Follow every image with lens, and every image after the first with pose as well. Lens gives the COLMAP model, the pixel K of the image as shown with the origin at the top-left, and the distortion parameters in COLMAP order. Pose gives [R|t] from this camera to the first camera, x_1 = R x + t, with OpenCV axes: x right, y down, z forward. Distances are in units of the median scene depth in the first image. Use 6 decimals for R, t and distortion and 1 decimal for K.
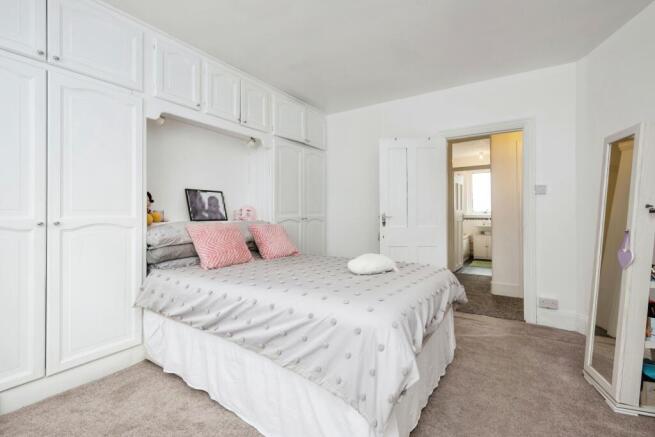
lens RADIAL K [[300.3, 0, 327.9], [0, 300.3, 215.5], [0, 0, 1]] dist [0.000314, -0.000002]
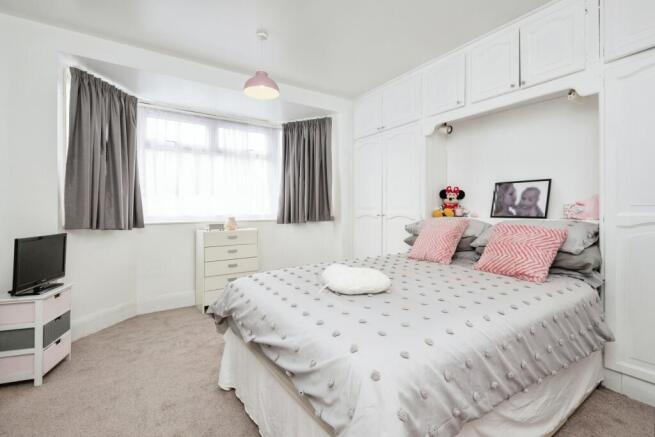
lens RADIAL K [[300.3, 0, 328.3], [0, 300.3, 213.2], [0, 0, 1]] dist [0.000314, -0.000002]
pose [[-0.368987, 0.006702, -0.929410, 0.570154], [-0.005032, 0.999945, 0.009209, -0.000086], [0.929421, 0.008074, -0.368933, 0.819179]]
